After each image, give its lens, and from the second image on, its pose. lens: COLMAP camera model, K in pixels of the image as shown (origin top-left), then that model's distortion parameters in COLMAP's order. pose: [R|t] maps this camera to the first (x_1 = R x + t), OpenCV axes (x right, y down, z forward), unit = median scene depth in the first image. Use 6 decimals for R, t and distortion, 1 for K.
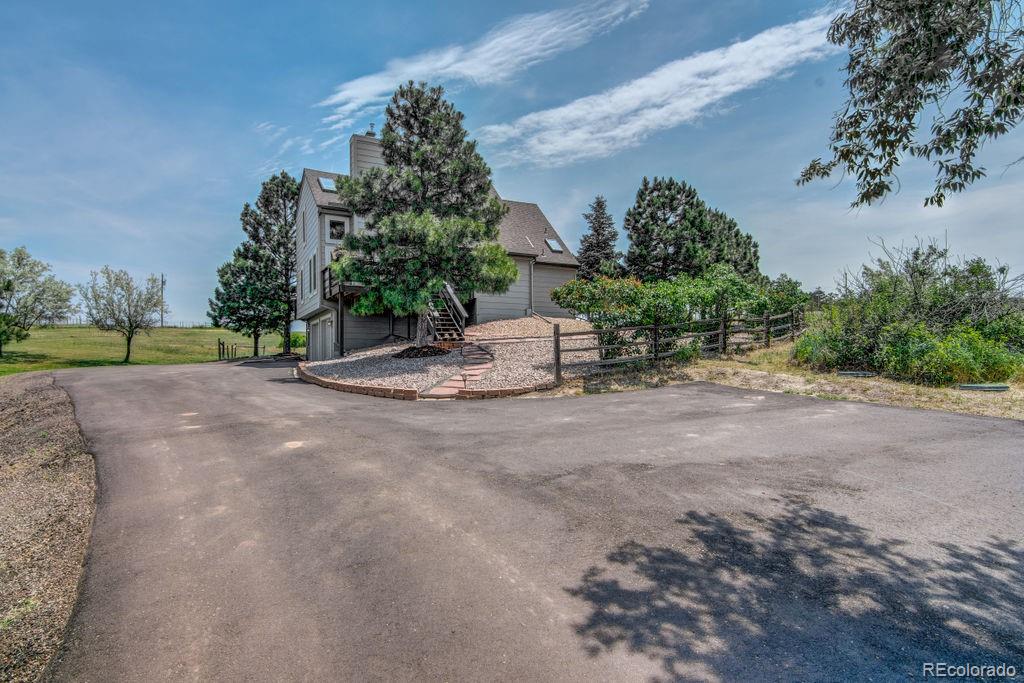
lens RADIAL K [[552.2, 0, 512.0], [0, 552.2, 341.5], [0, 0, 1]] dist [0.002934, 0.000195]
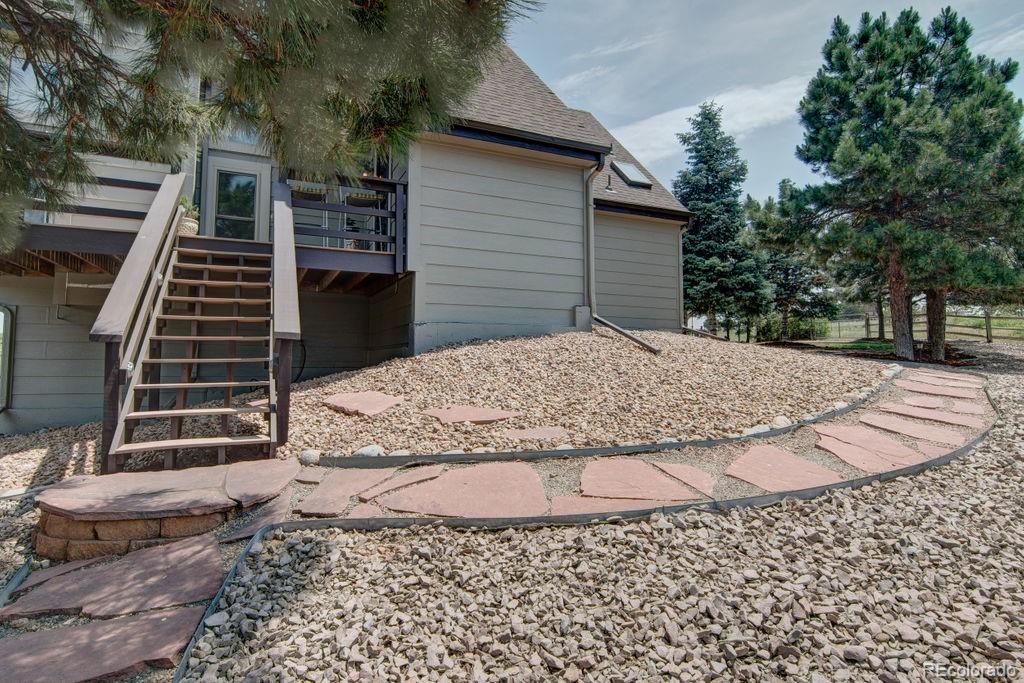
lens RADIAL K [[552.2, 0, 512.0], [0, 552.2, 341.5], [0, 0, 1]] dist [0.002934, 0.000195]
pose [[0.997342, 0.002088, -0.072832, 0.010111], [-0.003185, 0.999883, -0.014951, -0.026513], [0.072793, 0.015143, 0.997232, 0.536147]]
